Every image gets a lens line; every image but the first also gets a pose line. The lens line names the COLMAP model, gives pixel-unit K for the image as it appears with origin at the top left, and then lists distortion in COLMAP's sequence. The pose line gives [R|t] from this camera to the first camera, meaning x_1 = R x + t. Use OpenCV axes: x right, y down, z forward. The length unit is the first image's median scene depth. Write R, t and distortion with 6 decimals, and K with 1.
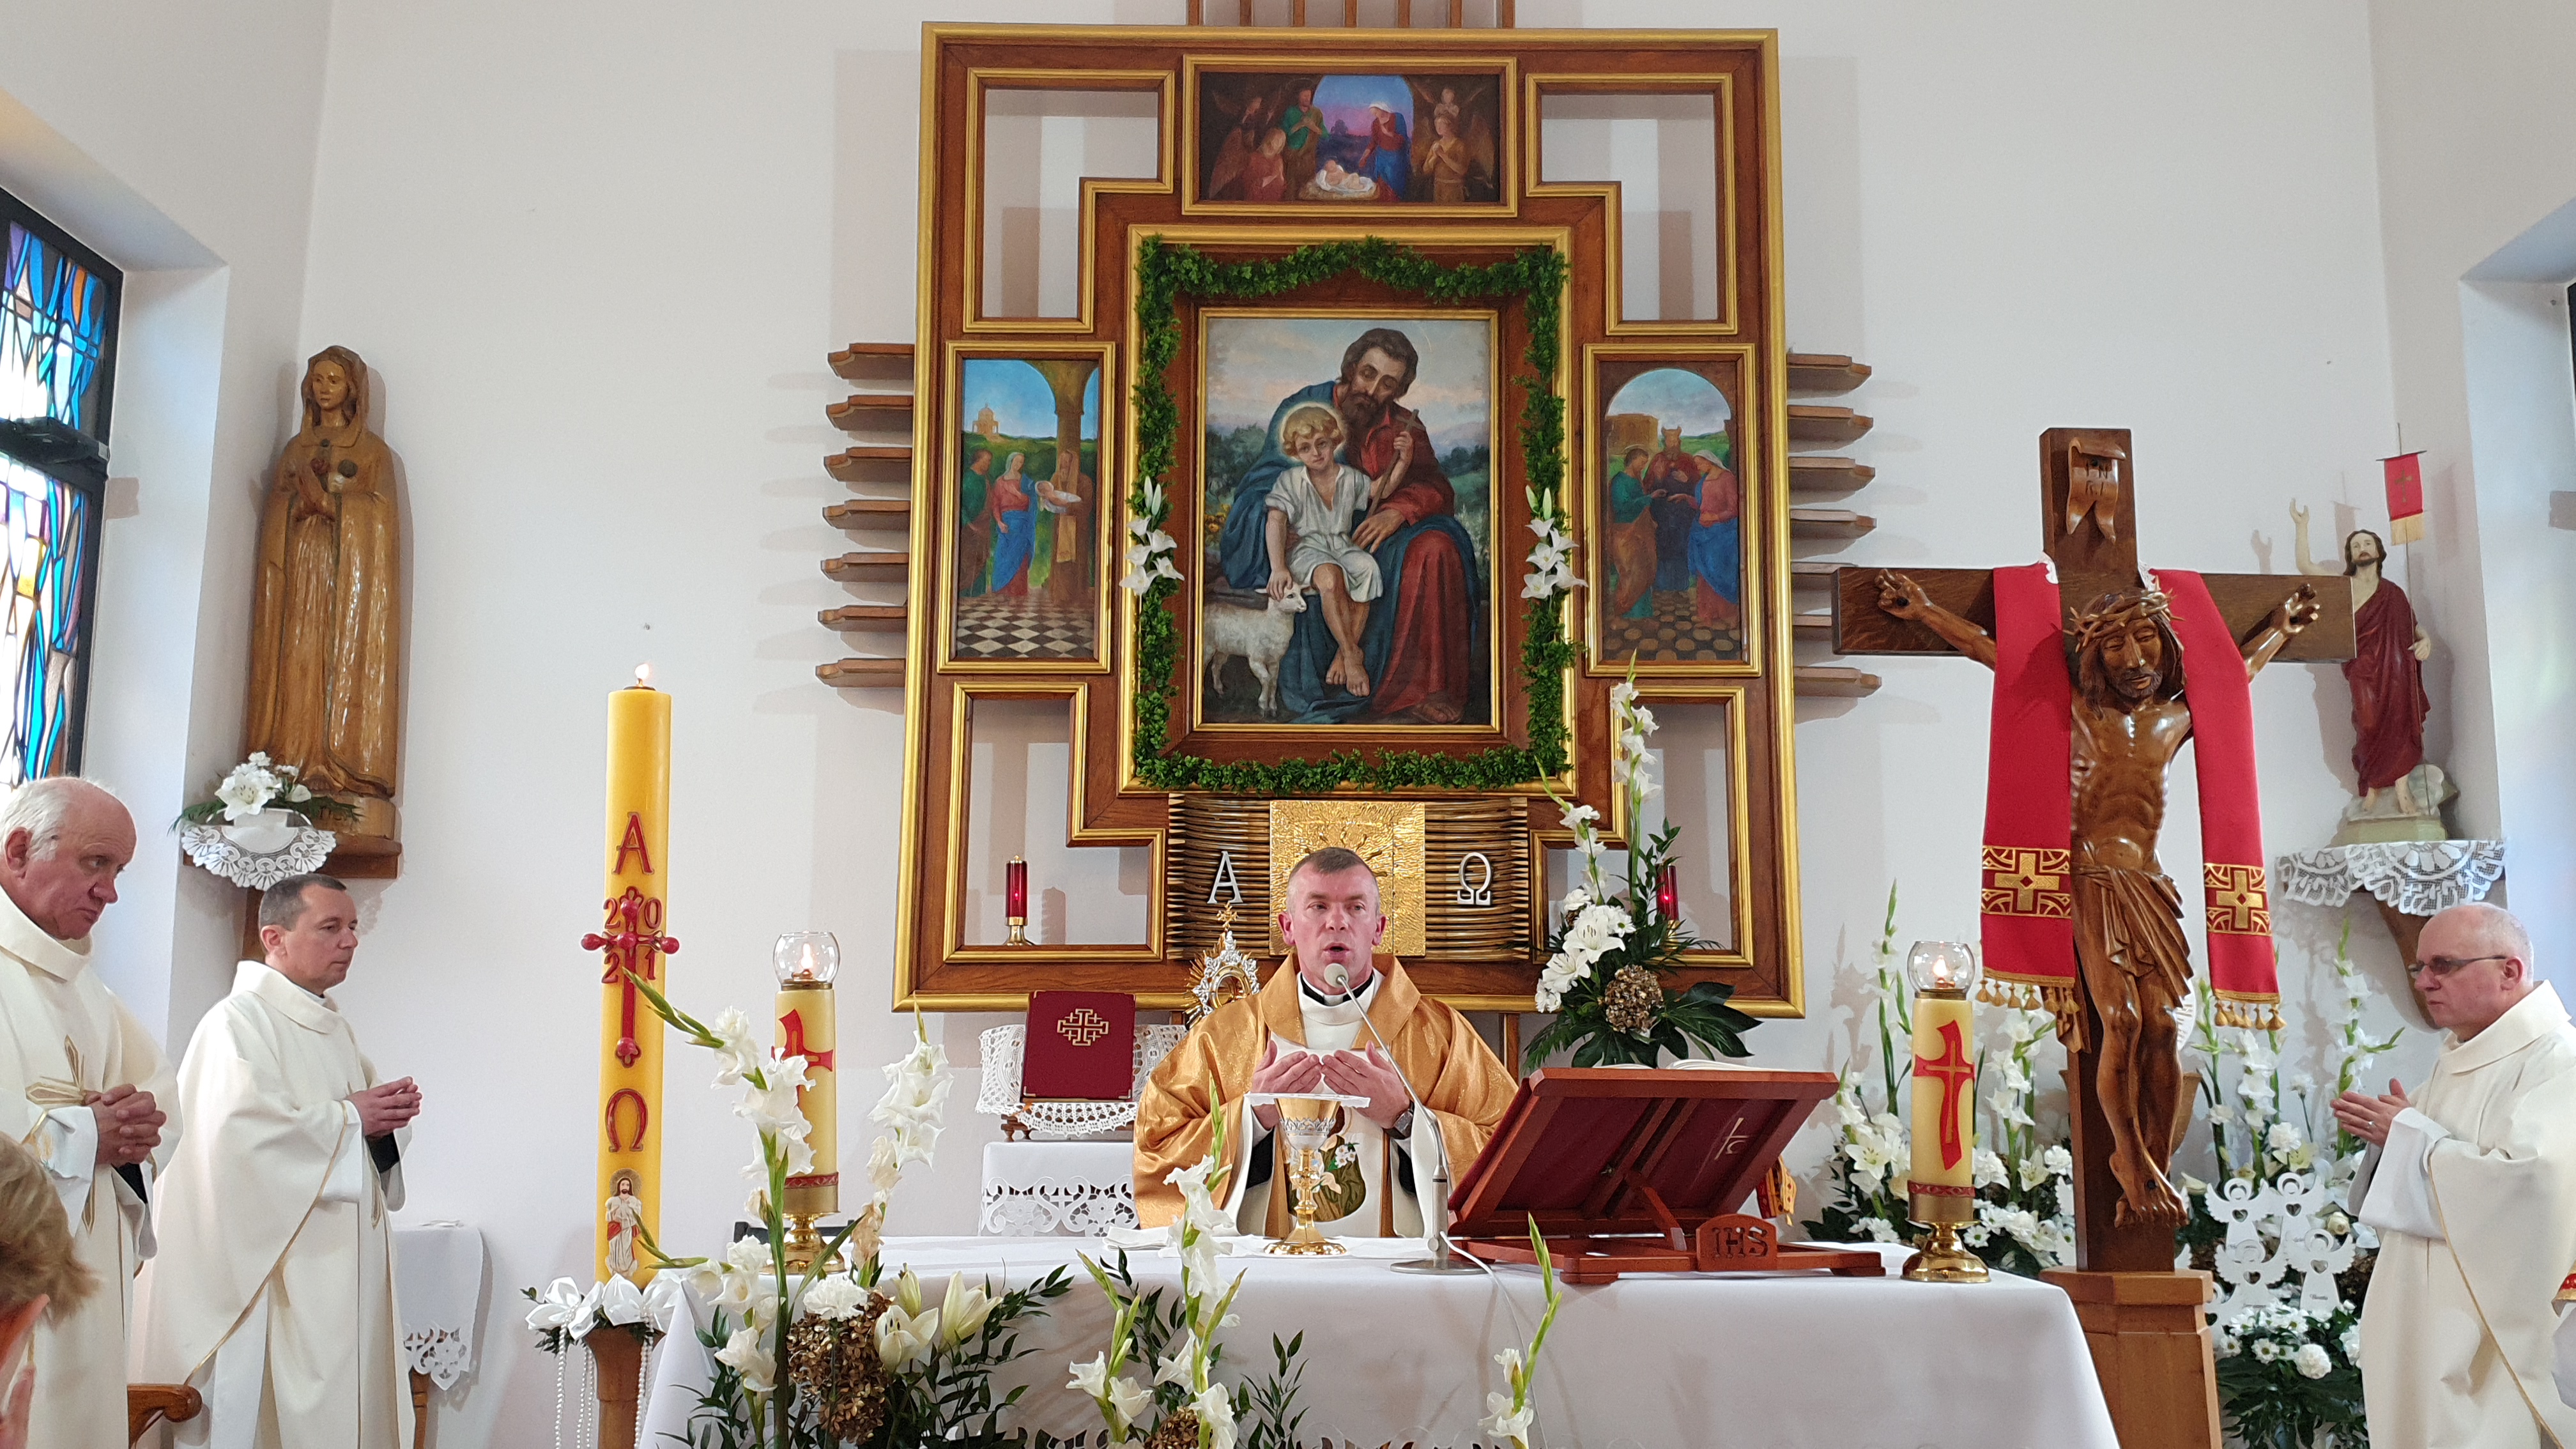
lens RADIAL K [[2239.4, 0, 1293.8], [0, 2239.4, 724.2], [0, 0, 1]] dist [0.263386, -0.864936]
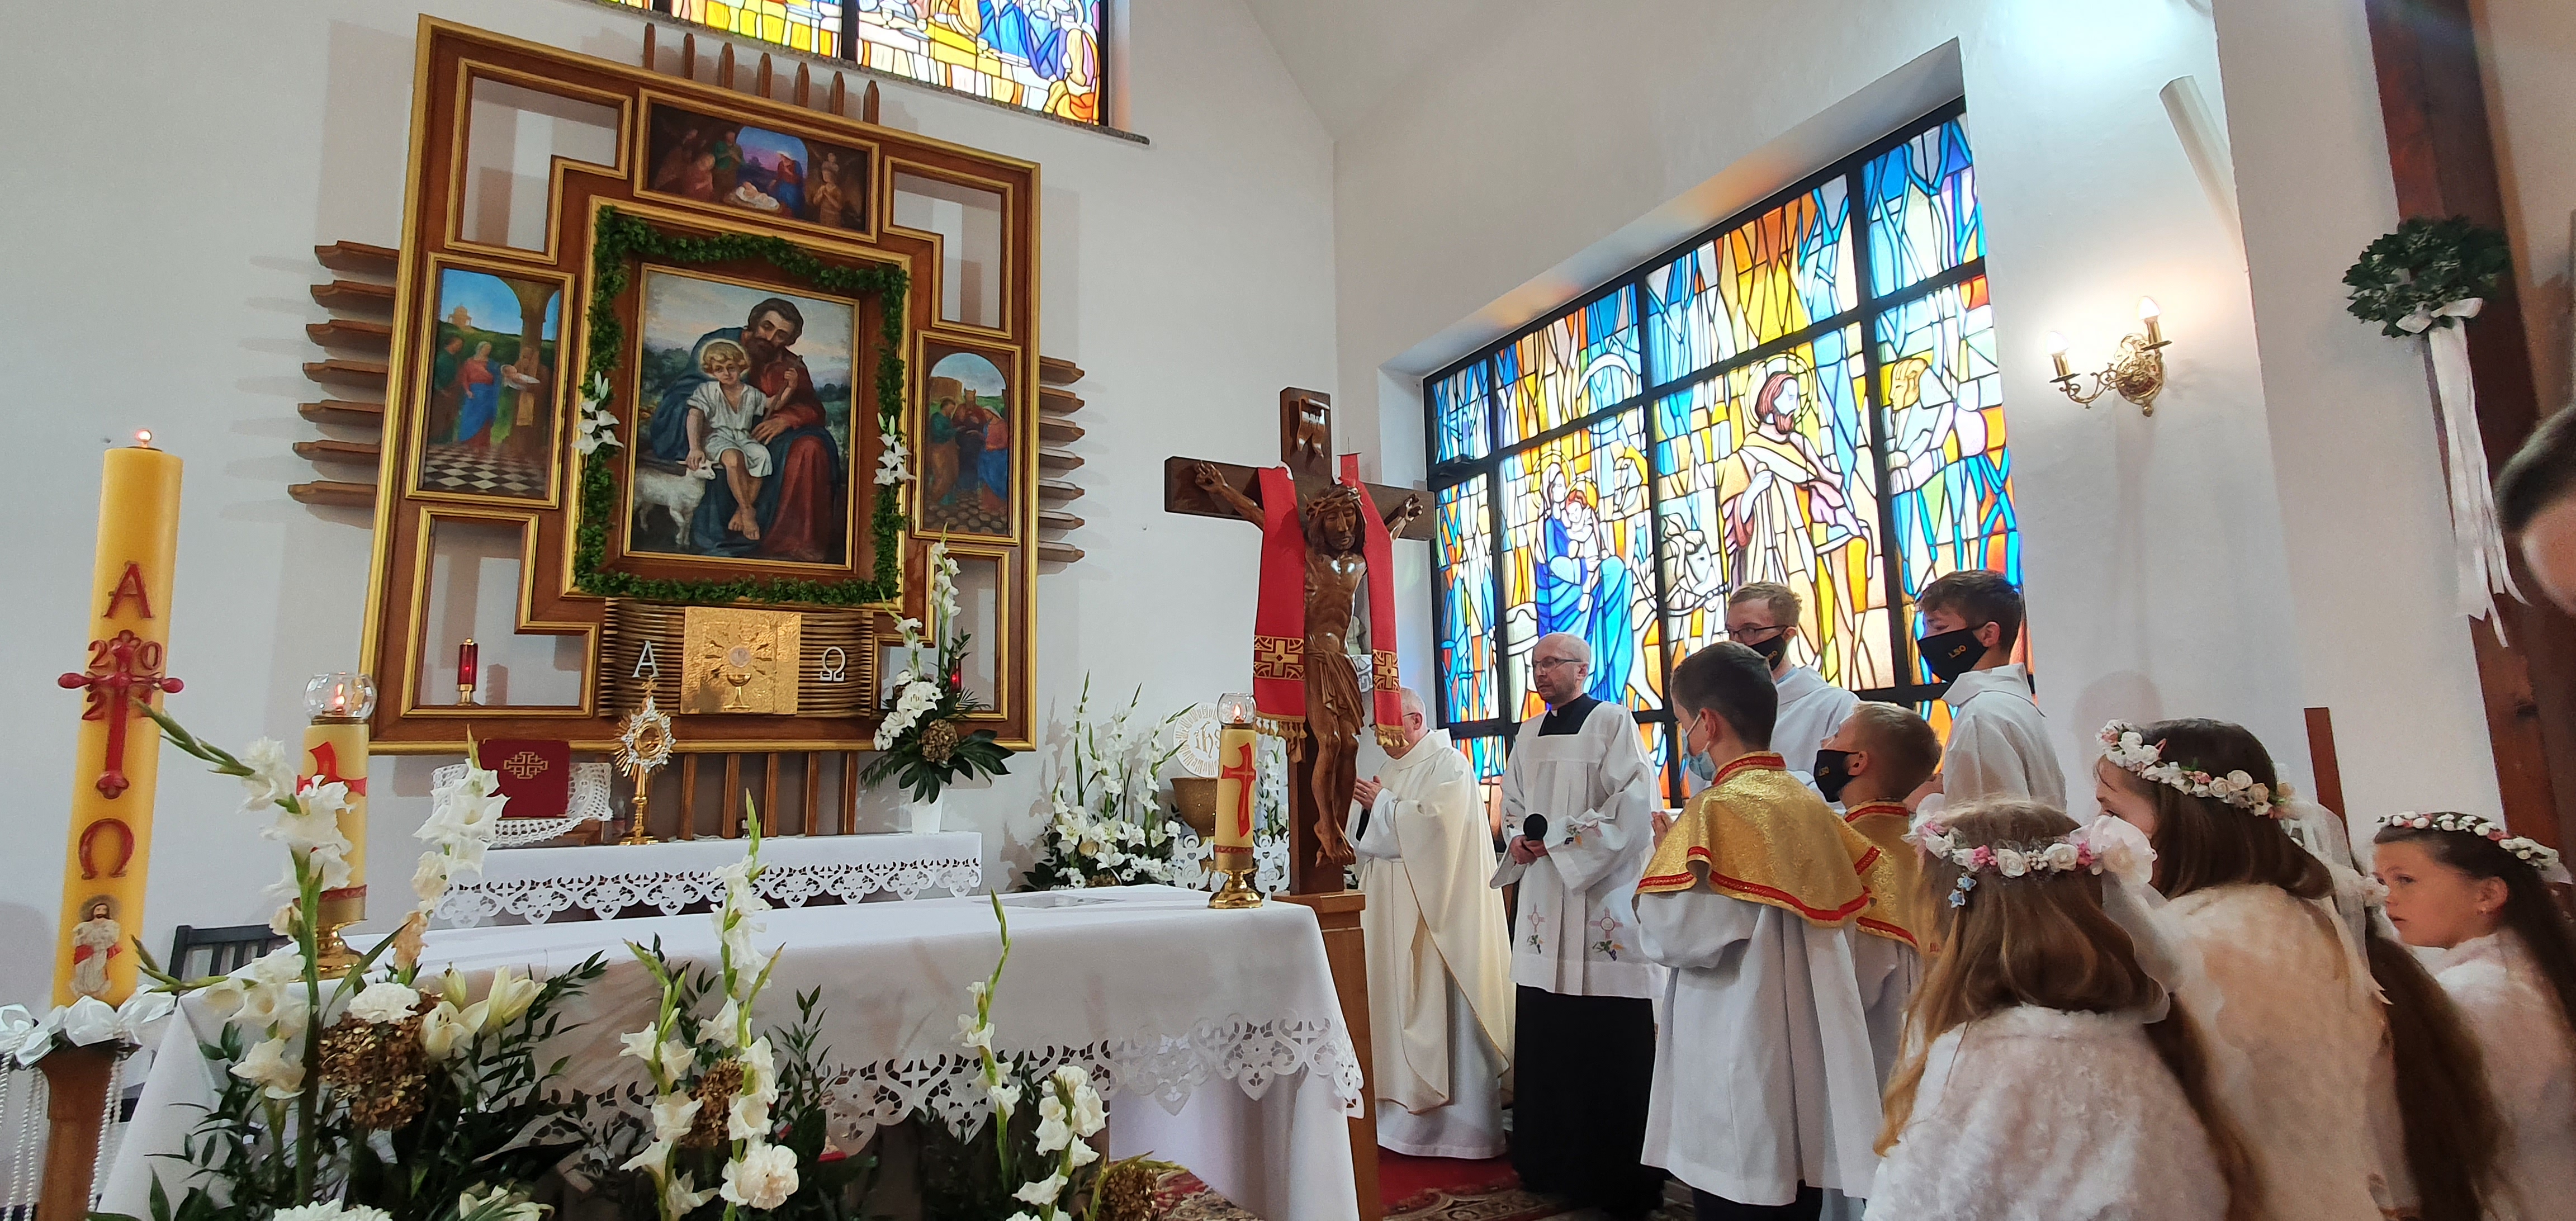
lens RADIAL K [[1215.5, 0, 1285.6], [0, 1215.5, 597.9], [0, 0, 1]] dist [0.009336, 0.000228]
pose [[0.872607, 0.050212, 0.485836, -0.052254], [-0.048923, 0.998685, -0.015346, 0.020862], [-0.485967, -0.010378, 0.873916, 0.125636]]
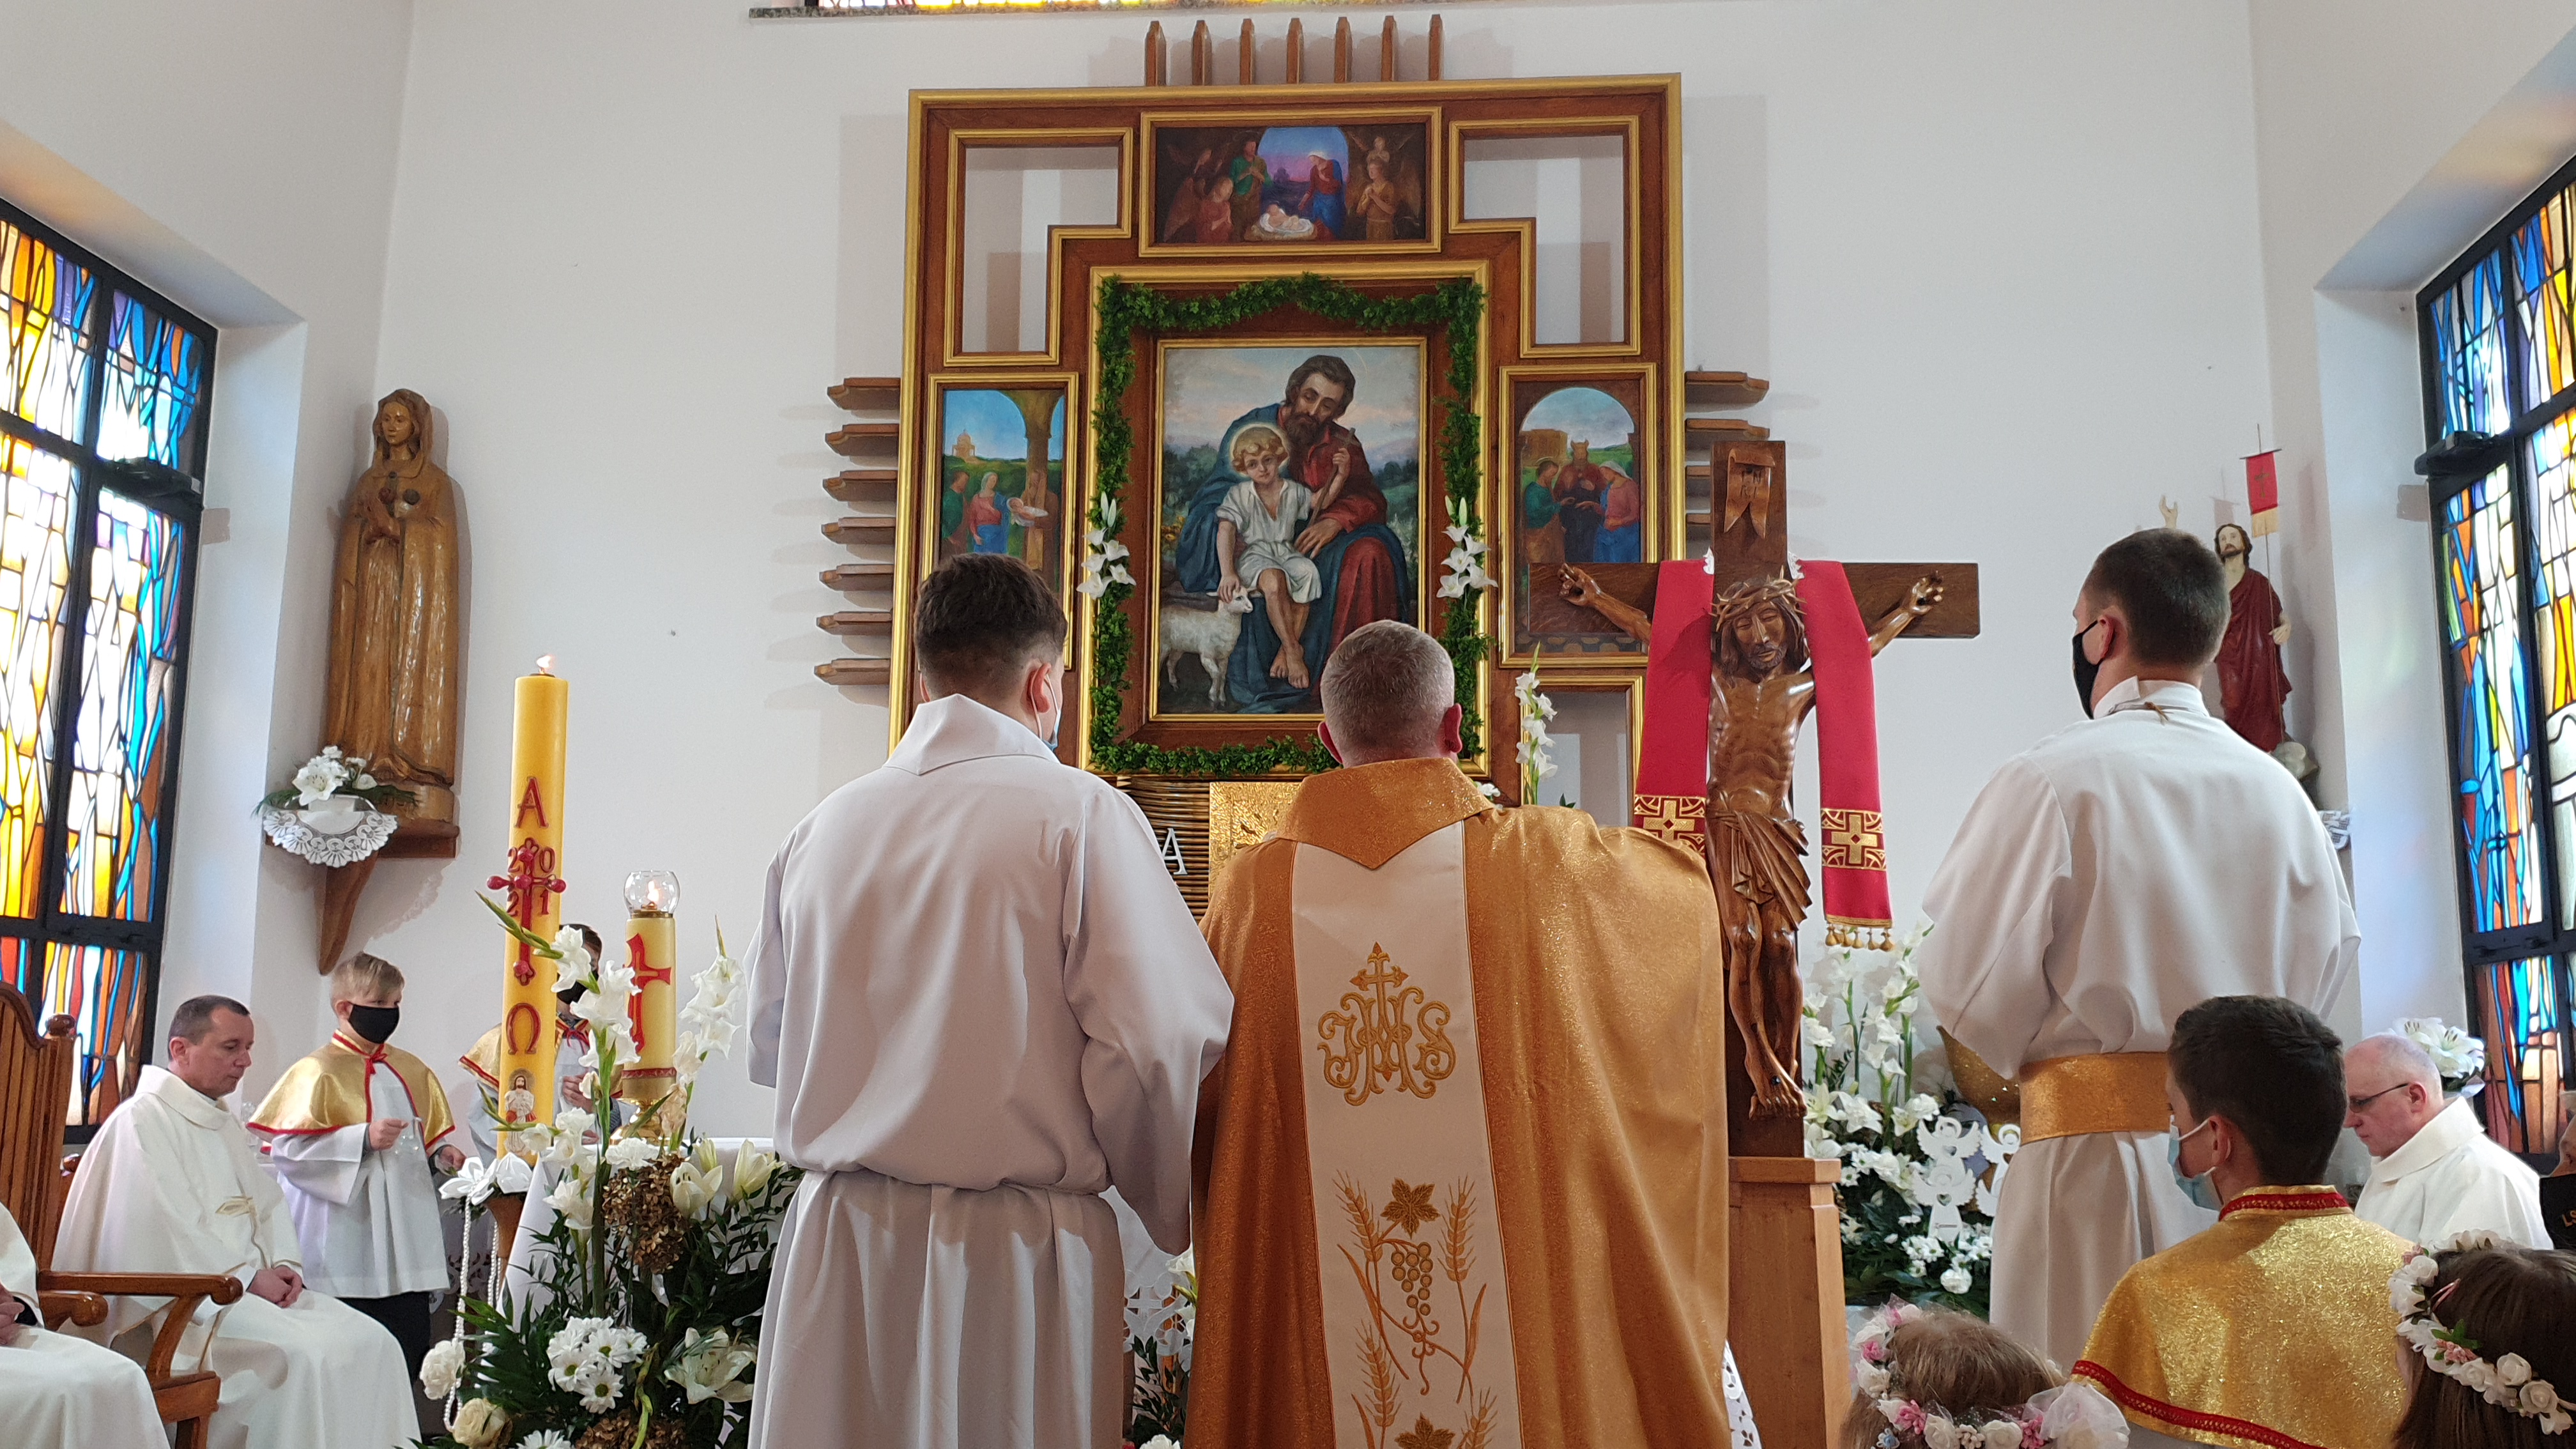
lens RADIAL K [[2230.8, 0, 1311.2], [0, 2230.8, 720.2], [0, 0, 1]] dist [0.258944, -0.852735]
pose [[0.997151, -0.008786, -0.074919, 0.117603], [0.008246, 0.999938, -0.007506, 0.011561], [0.074981, 0.006866, 0.997161, -0.096068]]
